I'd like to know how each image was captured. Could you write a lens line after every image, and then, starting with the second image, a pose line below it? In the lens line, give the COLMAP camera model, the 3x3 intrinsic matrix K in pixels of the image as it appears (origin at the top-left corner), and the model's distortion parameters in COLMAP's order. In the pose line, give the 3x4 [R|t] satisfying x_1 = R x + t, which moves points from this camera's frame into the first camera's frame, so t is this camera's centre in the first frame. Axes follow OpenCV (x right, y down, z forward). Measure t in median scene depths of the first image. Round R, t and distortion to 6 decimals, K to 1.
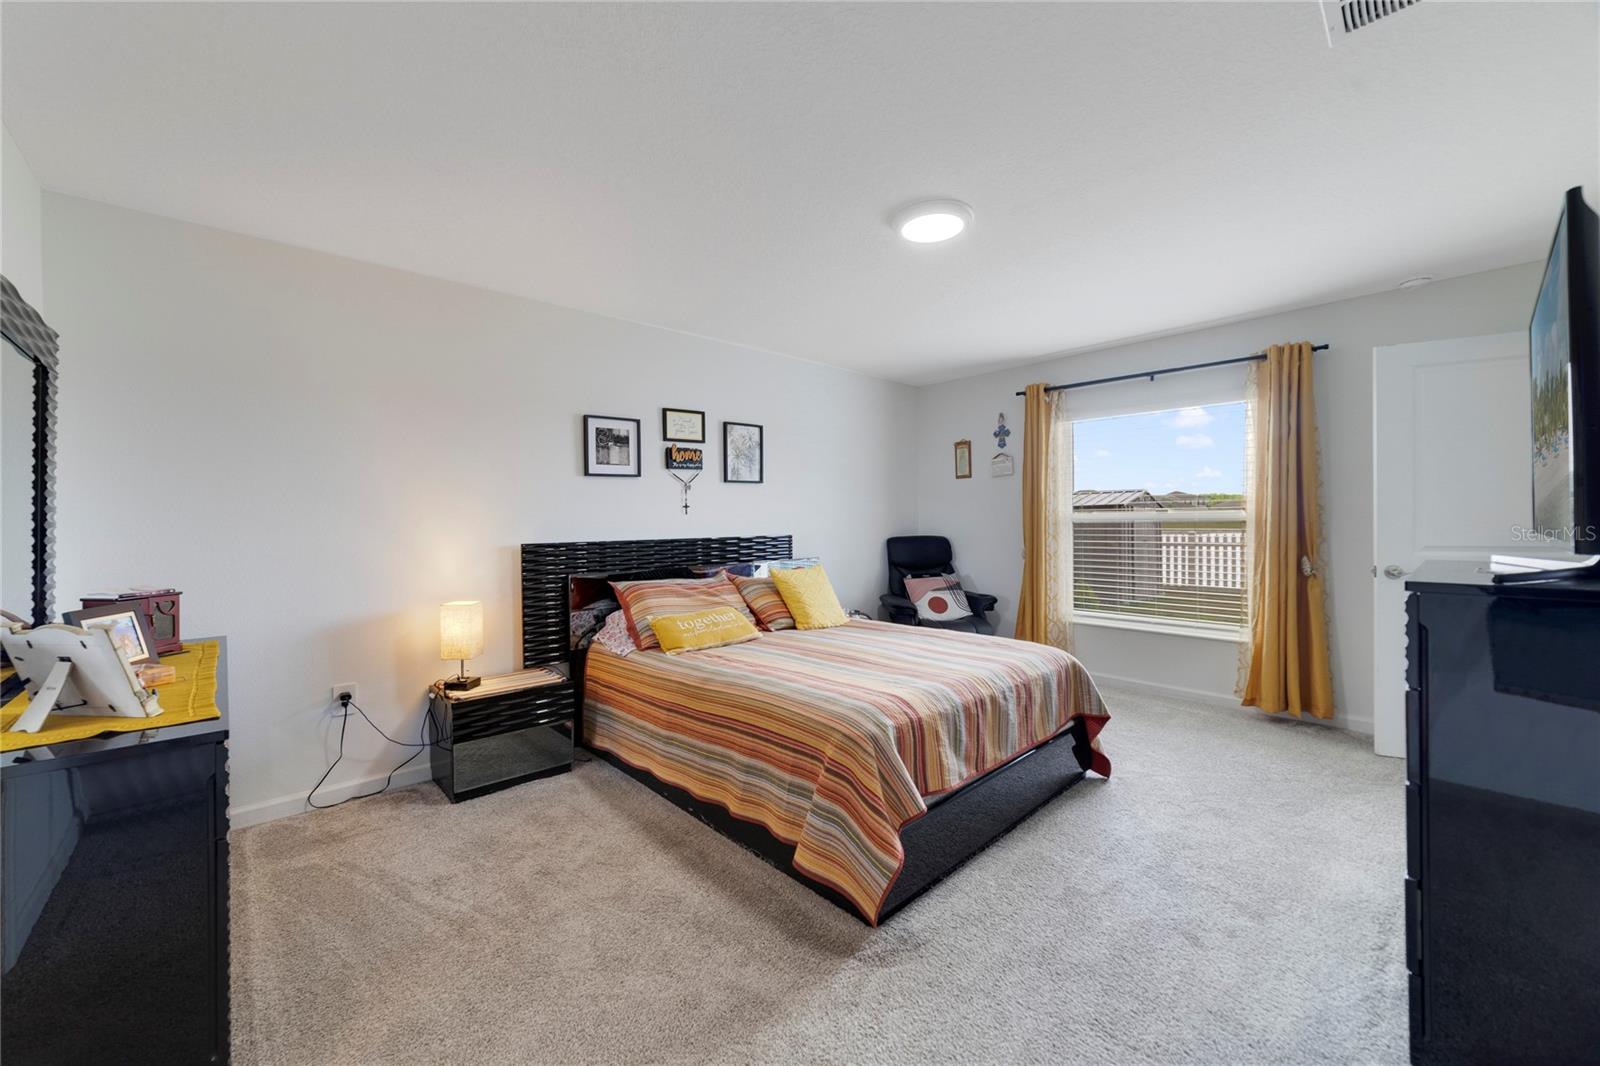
lens RADIAL K [[635.6, 0, 786.2], [0, 635.6, 526.2], [0, 0, 1]] dist [-0.012463, 0.000382]
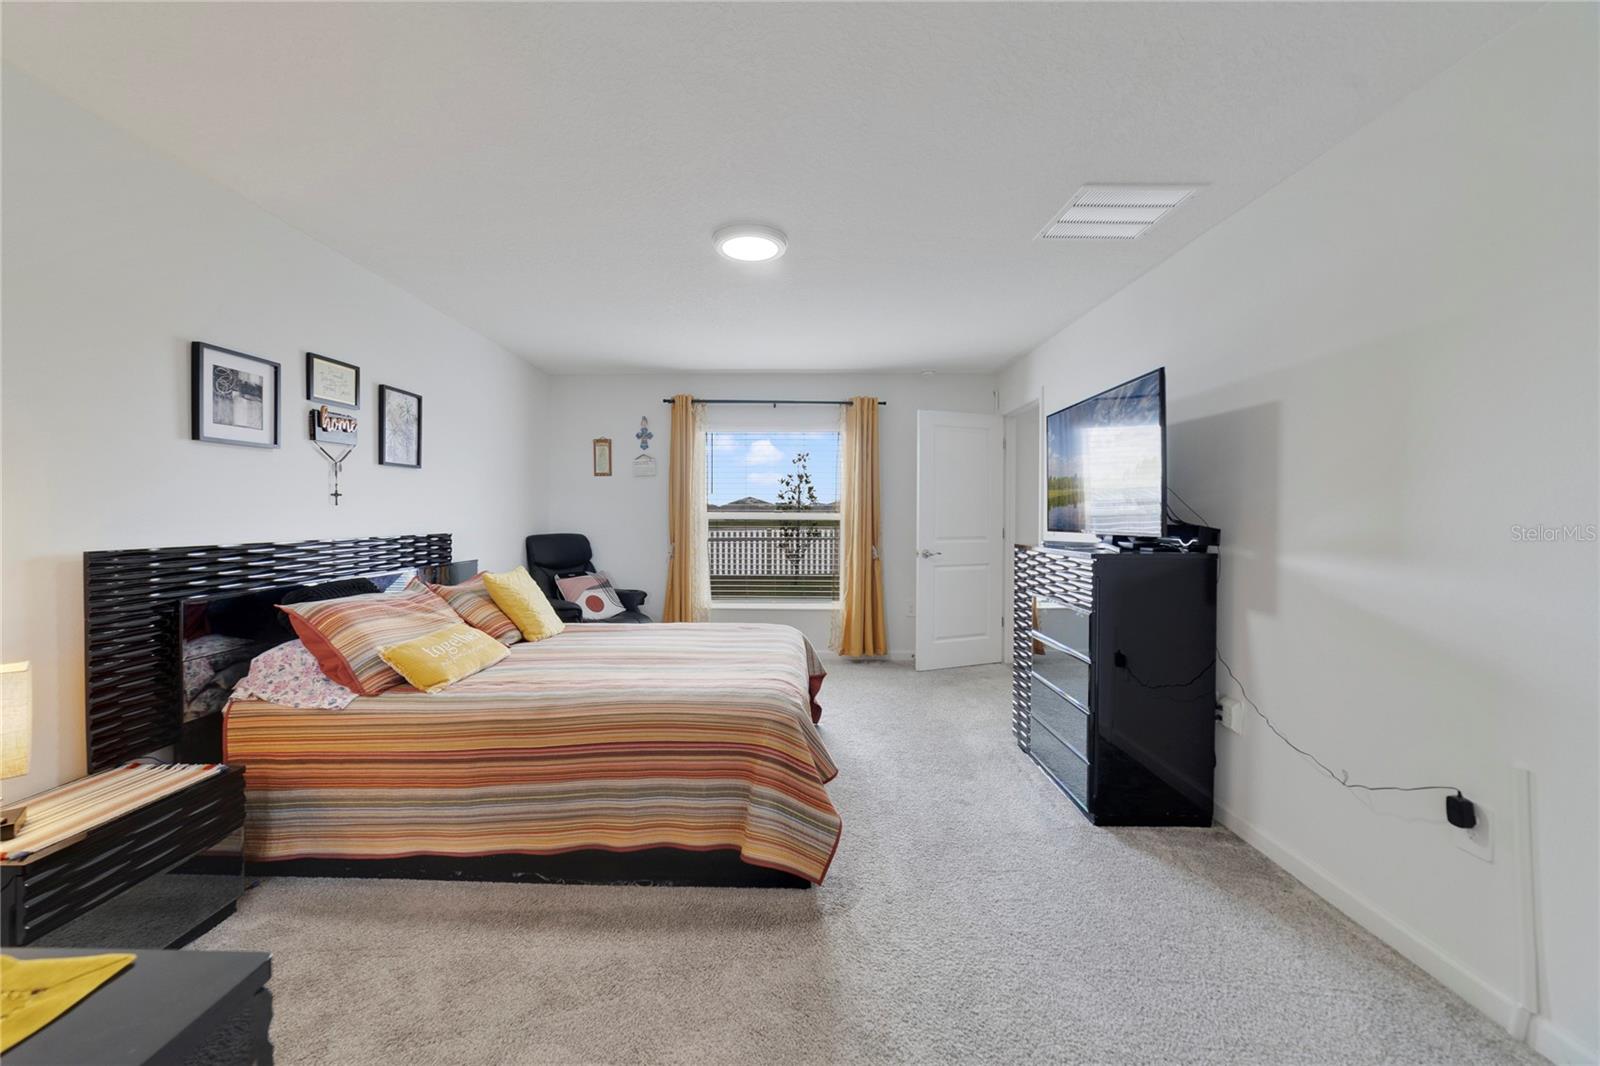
lens RADIAL K [[635.6, 0, 786.2], [0, 635.6, 526.2], [0, 0, 1]] dist [-0.012463, 0.000382]
pose [[0.677717, 0.001619, 0.735321, -0.366332], [-0.003307, 0.999994, 0.000846, 0.002861], [-0.735316, -0.003005, 0.677718, 0.151879]]
